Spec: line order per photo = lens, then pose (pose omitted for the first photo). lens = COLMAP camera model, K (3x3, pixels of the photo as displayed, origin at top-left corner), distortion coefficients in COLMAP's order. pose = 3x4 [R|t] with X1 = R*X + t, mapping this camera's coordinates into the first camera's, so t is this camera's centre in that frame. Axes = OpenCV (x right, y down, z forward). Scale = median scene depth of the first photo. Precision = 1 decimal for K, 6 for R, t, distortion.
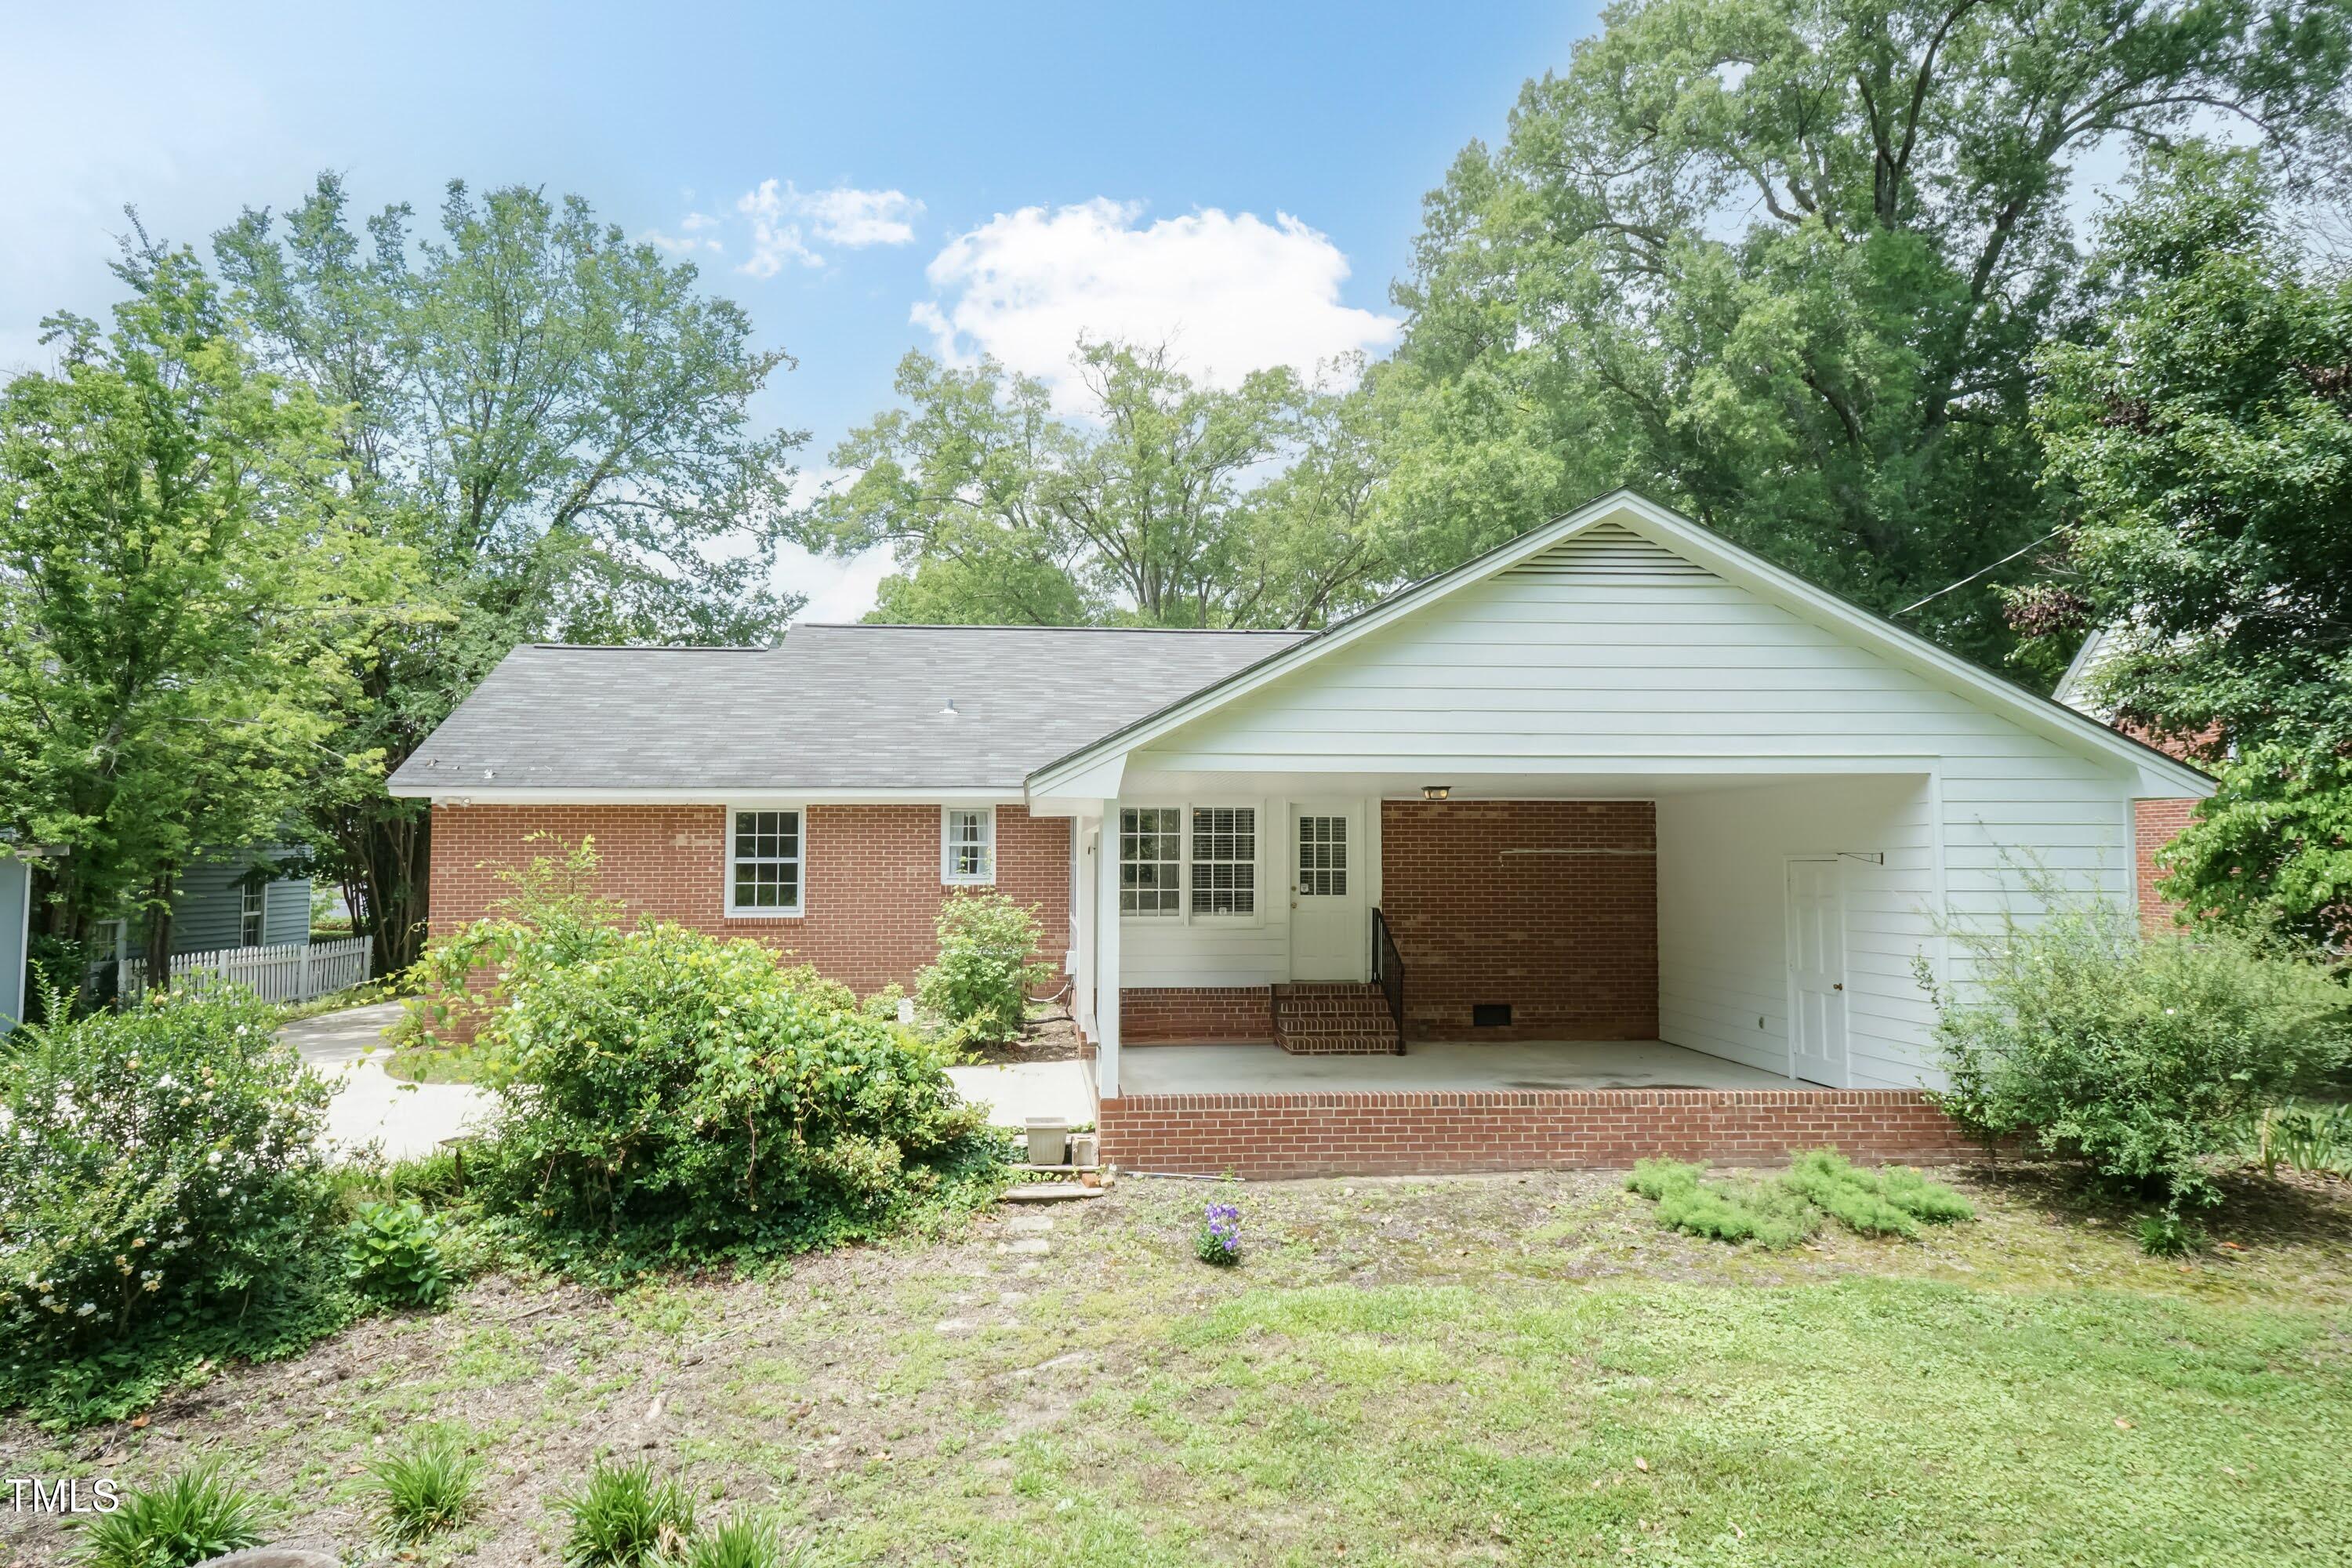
lens RADIAL K [[1564.3, 0, 1194.1], [0, 1564.3, 821.7], [0, 0, 1]] dist [0.044519, 0.027652]
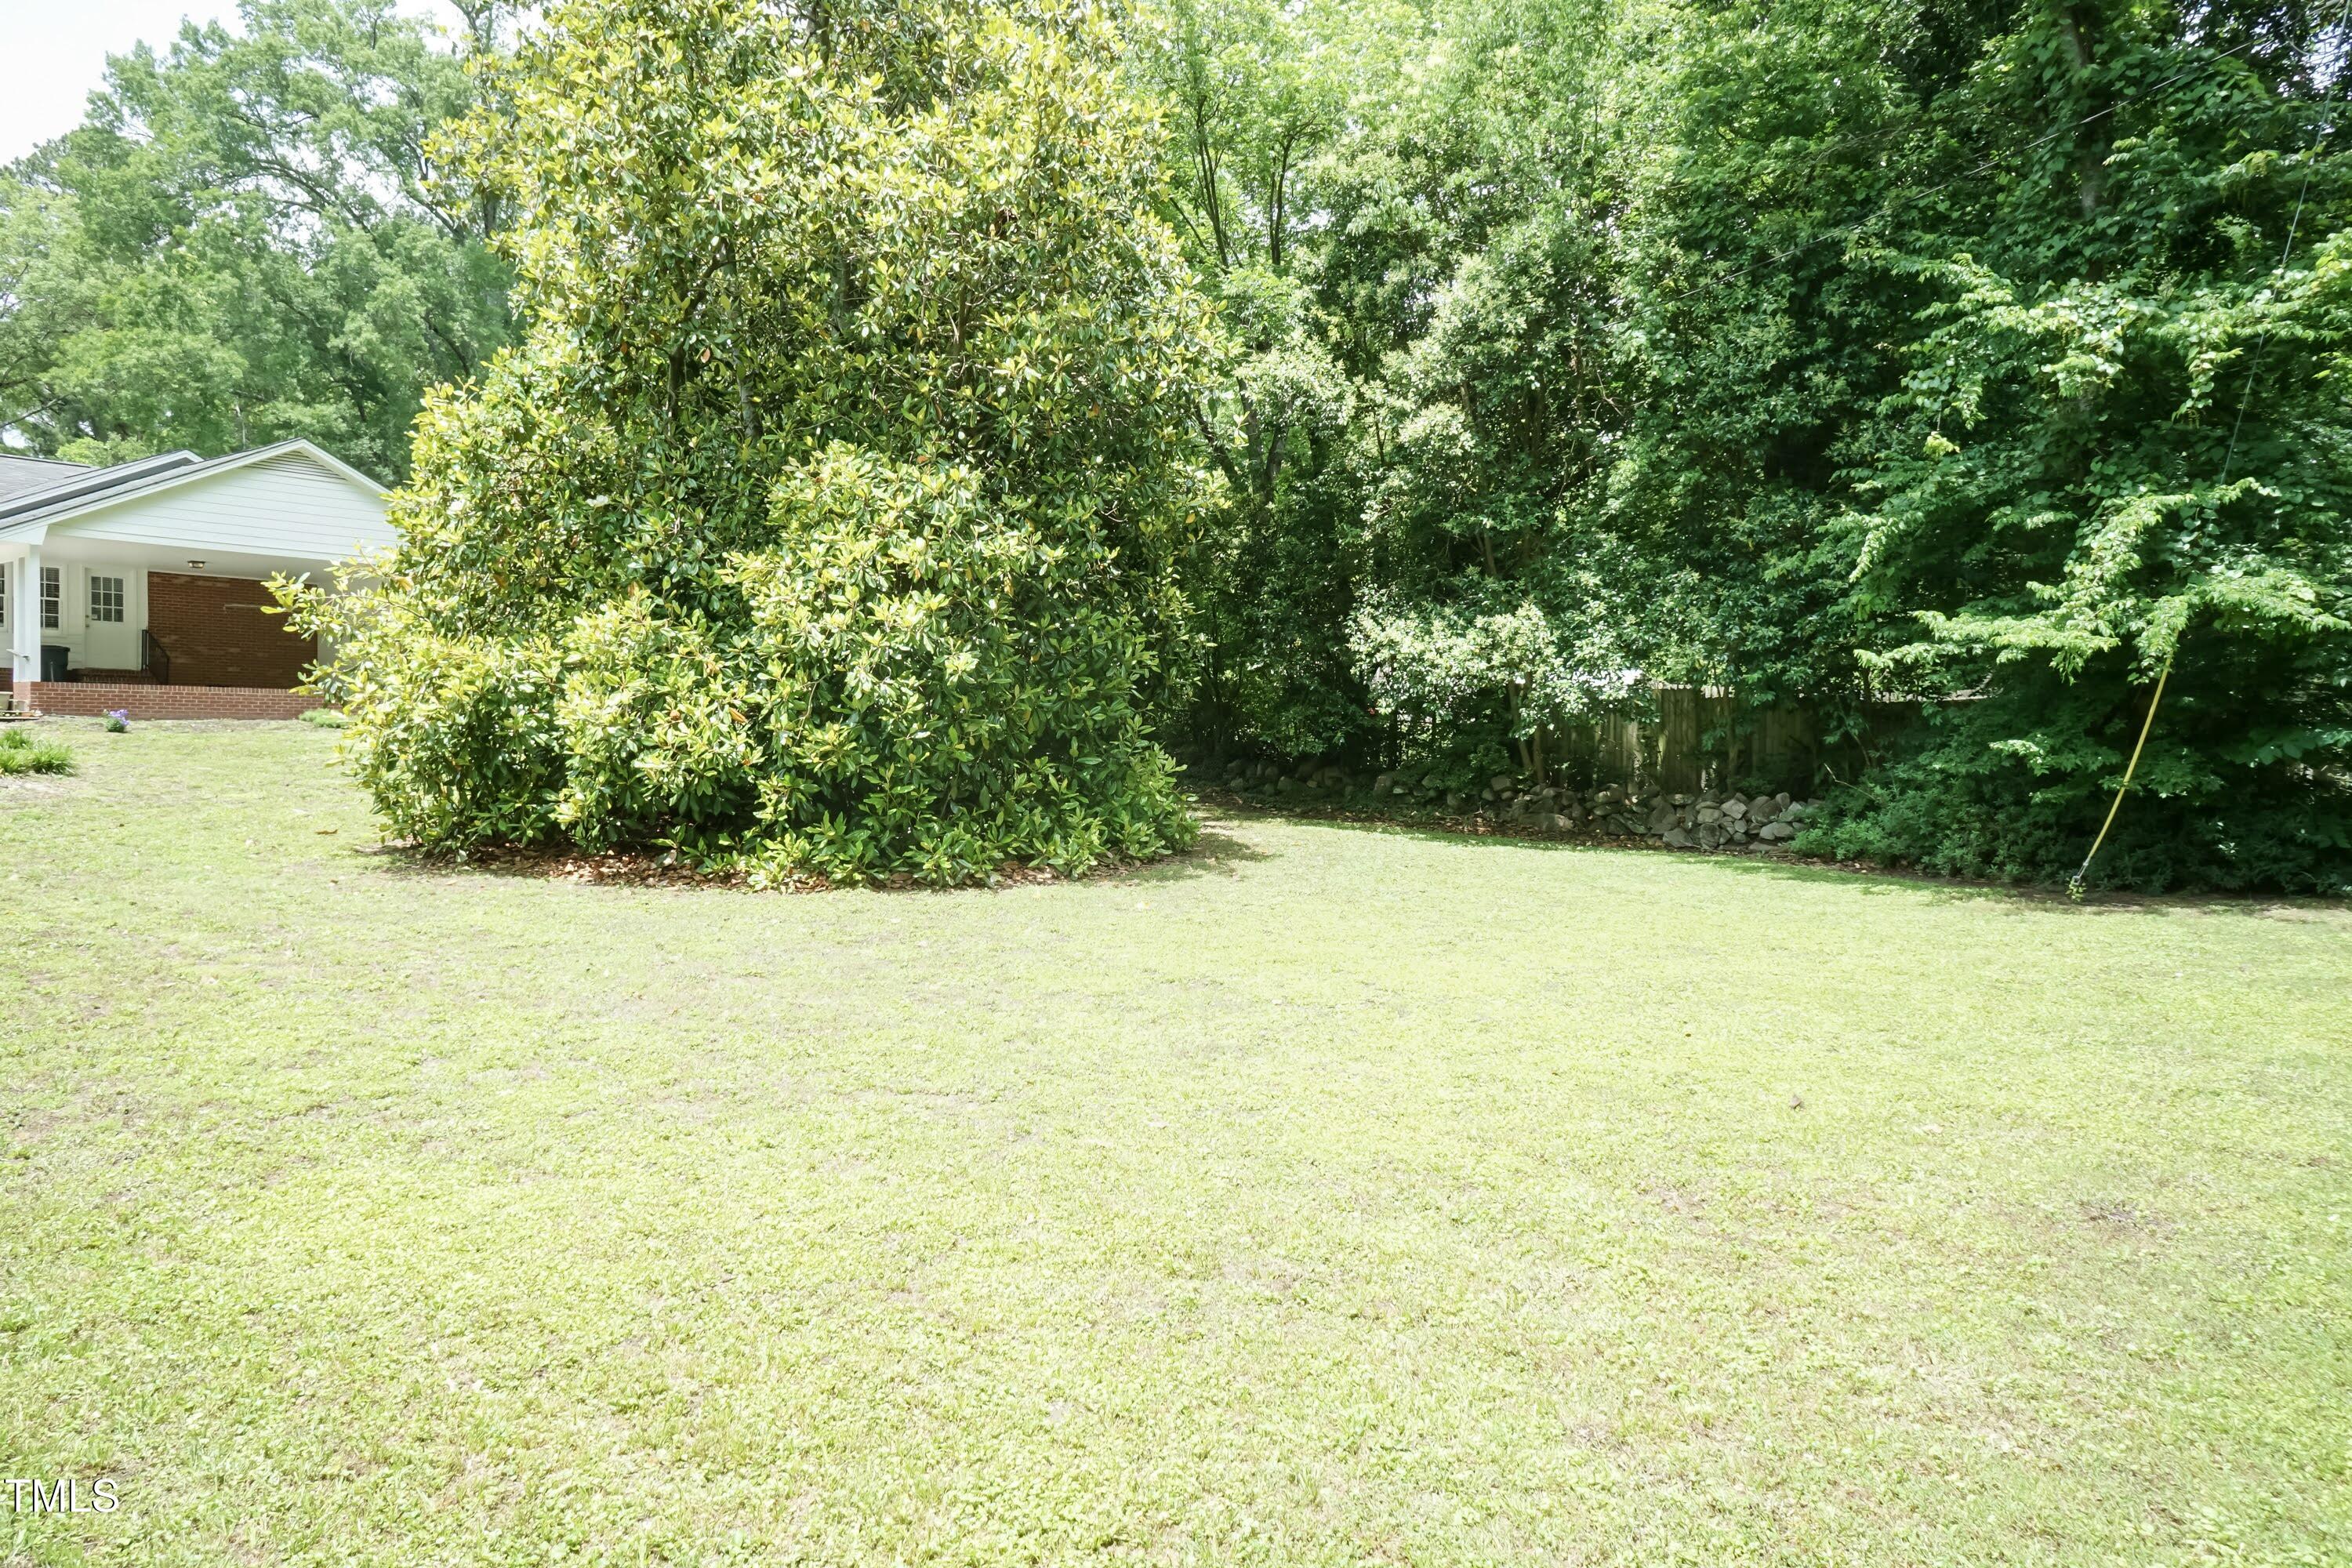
lens RADIAL K [[1564.3, 0, 1226.3], [0, 1564.3, 764.6], [0, 0, 1]] dist [0.044519, 0.027652]
pose [[0.697254, -0.010935, 0.716741, -0.355218], [-0.025193, 0.998892, 0.039747, 0.108949], [-0.716381, -0.045770, 0.696206, -1.238609]]
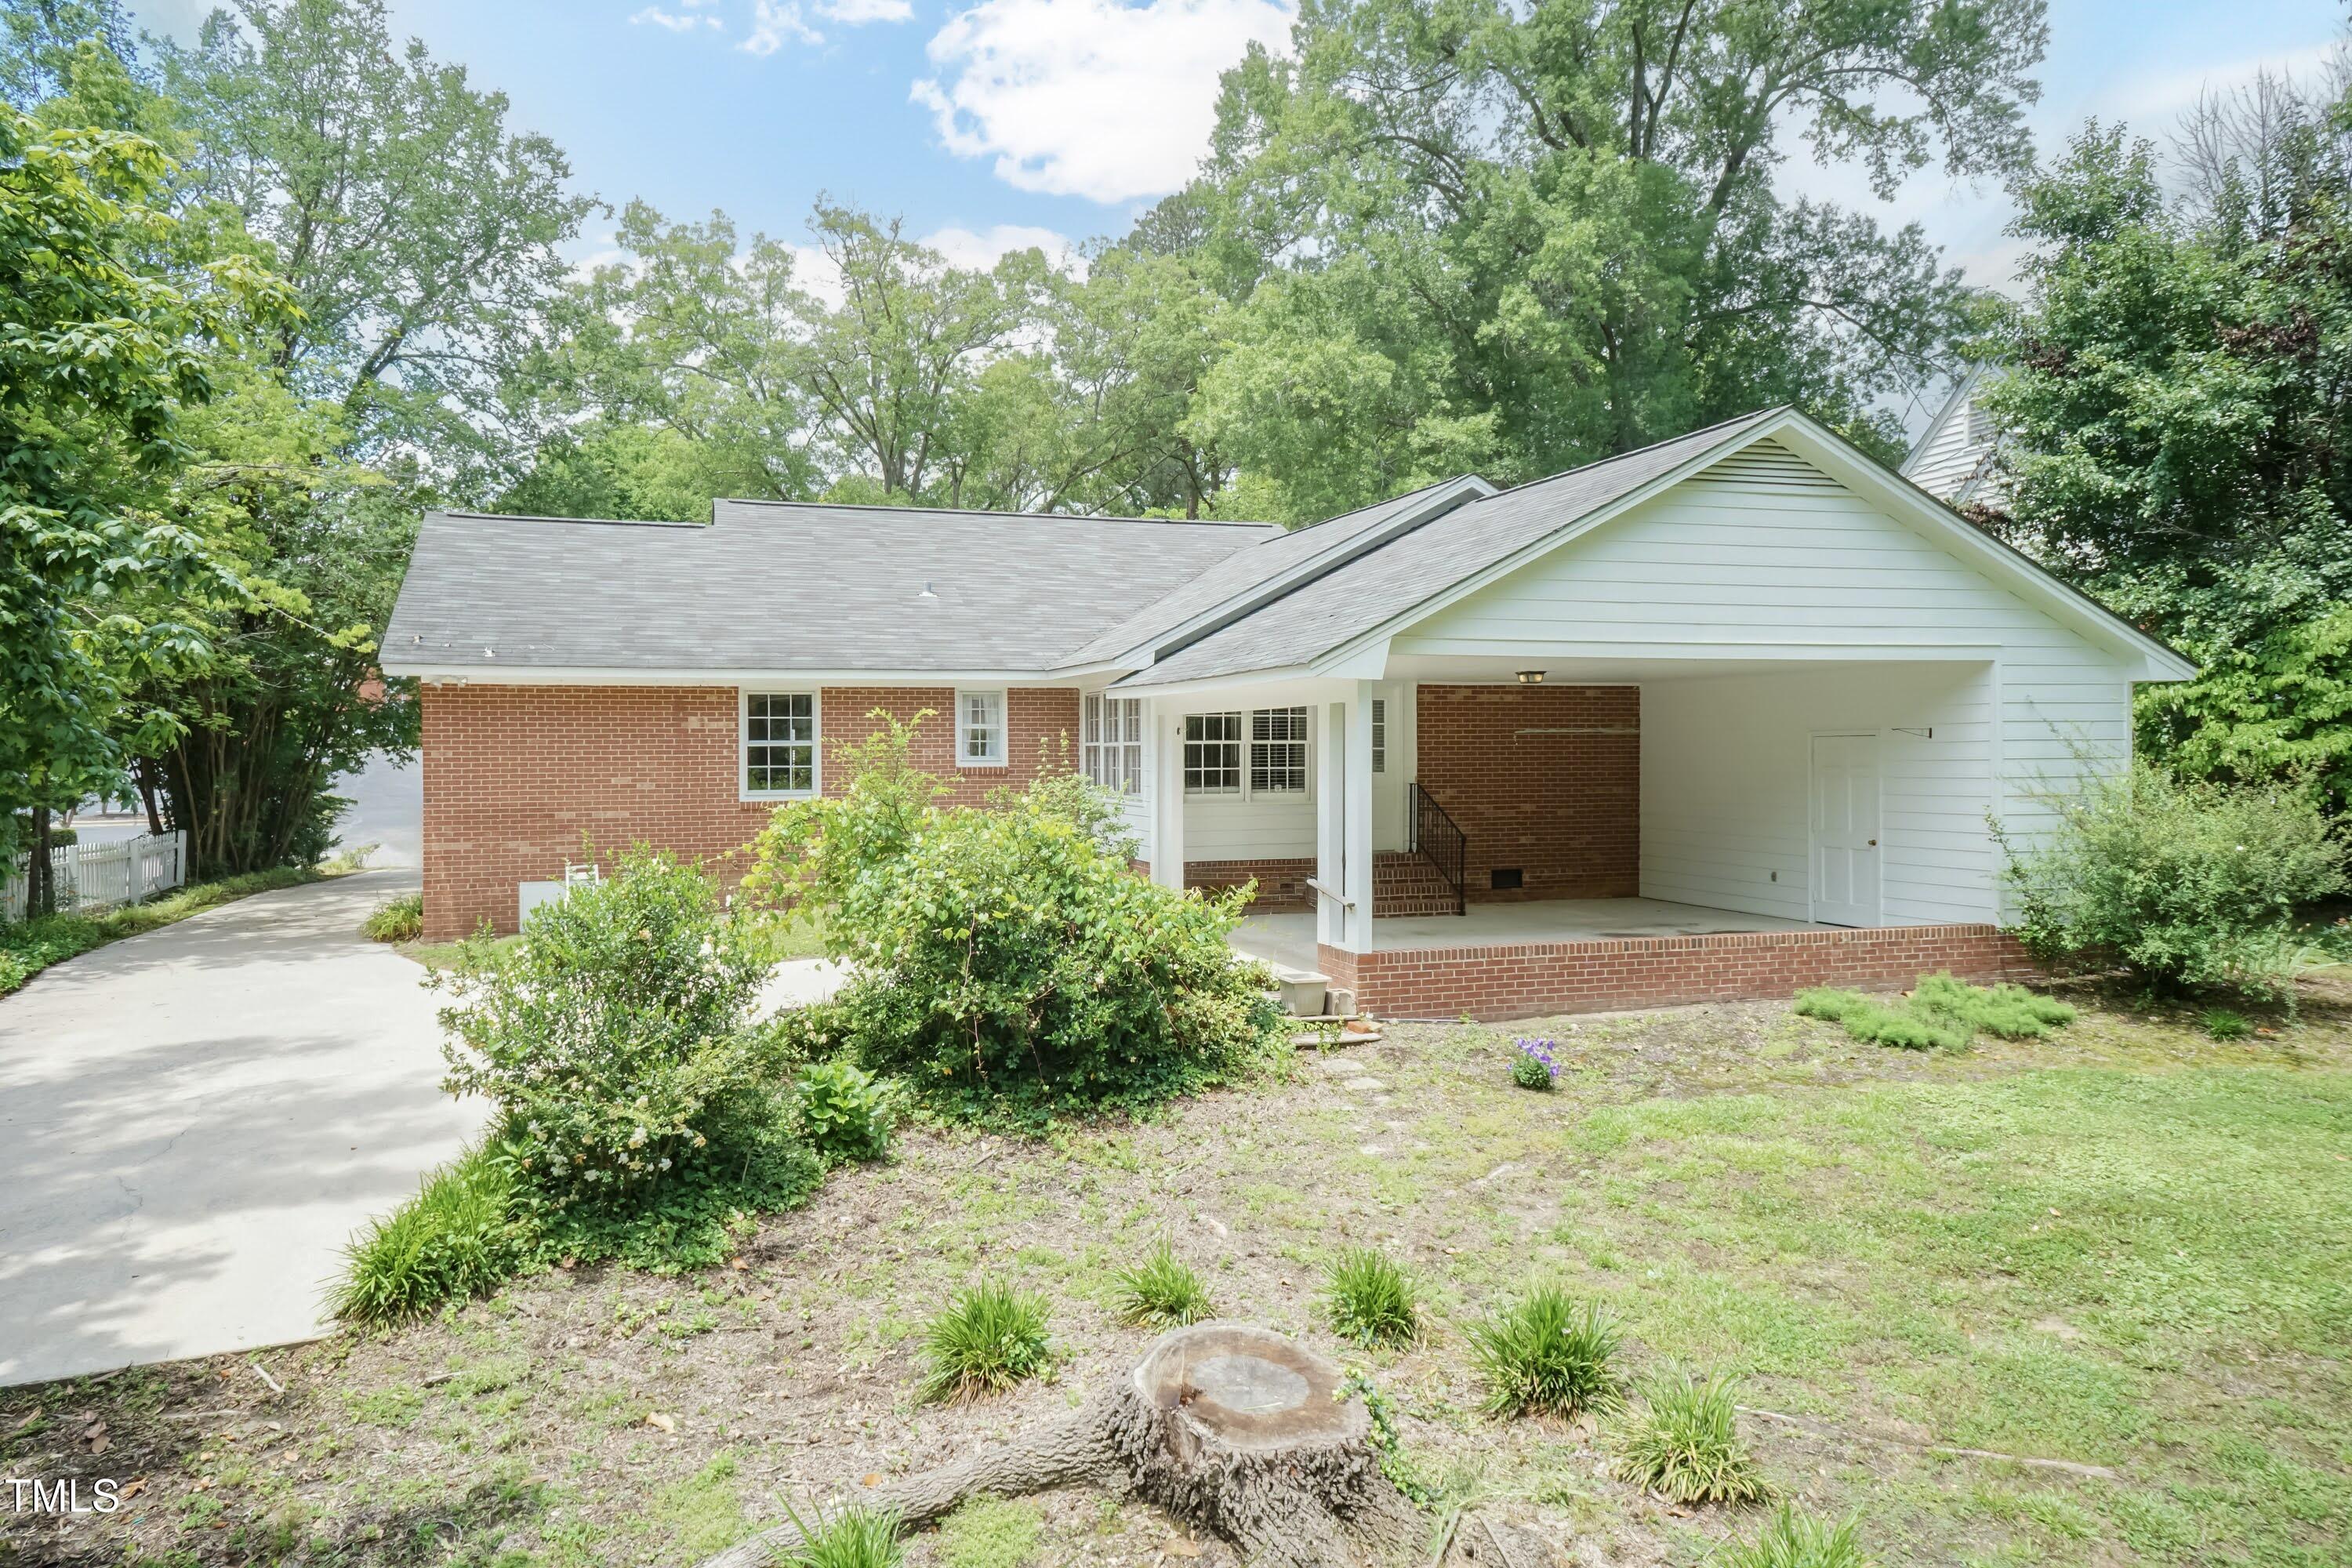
lens RADIAL K [[1564.3, 0, 1176.1], [0, 1564.3, 801.0], [0, 0, 1]] dist [0.044519, 0.027652]
pose [[0.973395, -0.012610, 0.228786, -0.291392], [-0.000455, 0.998376, 0.056962, 0.005412], [-0.229133, -0.055550, 0.971809, -0.018560]]
